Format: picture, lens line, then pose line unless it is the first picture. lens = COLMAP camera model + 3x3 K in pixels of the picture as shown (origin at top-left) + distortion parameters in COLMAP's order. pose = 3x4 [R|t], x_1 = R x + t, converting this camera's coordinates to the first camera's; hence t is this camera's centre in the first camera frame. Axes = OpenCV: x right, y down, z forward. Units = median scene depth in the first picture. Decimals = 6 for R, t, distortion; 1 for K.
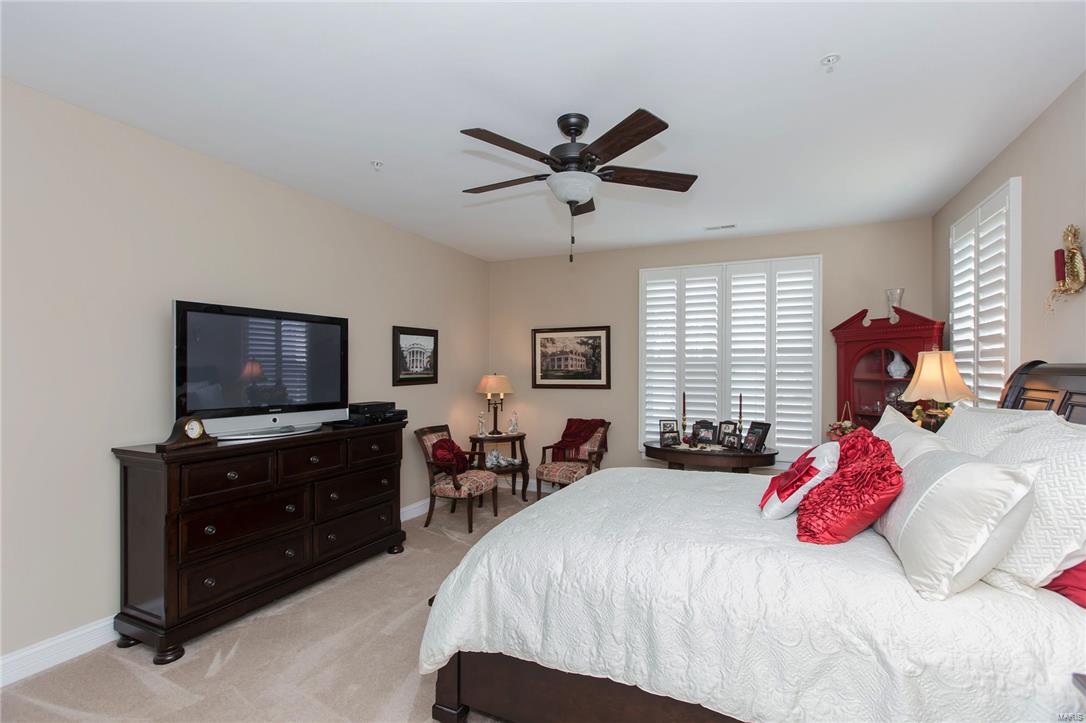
lens RADIAL K [[491.0, 0, 547.3], [0, 491.0, 367.7], [0, 0, 1]] dist [0.009059, -0.003803]
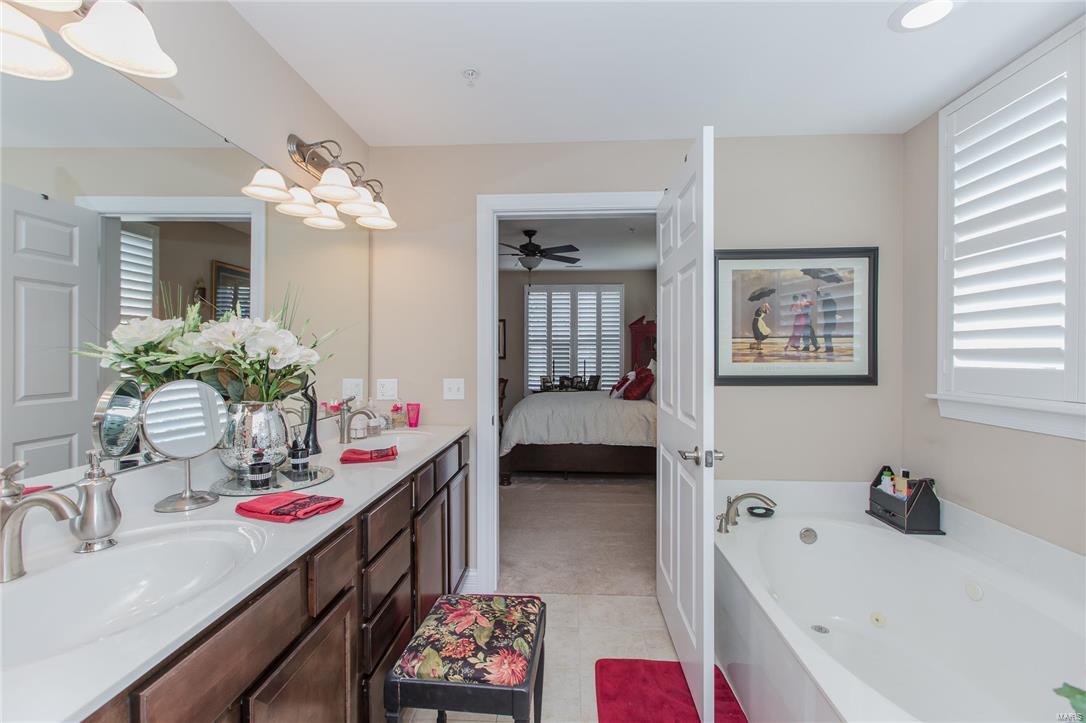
lens RADIAL K [[491.0, 0, 541.3], [0, 491.0, 353.5], [0, 0, 1]] dist [0.009059, -0.003803]
pose [[0.934075, -0.002164, 0.357071, -0.385884], [-0.000038, 0.999981, 0.006159, 0.018394], [-0.357077, -0.005767, 0.934057, -0.603429]]
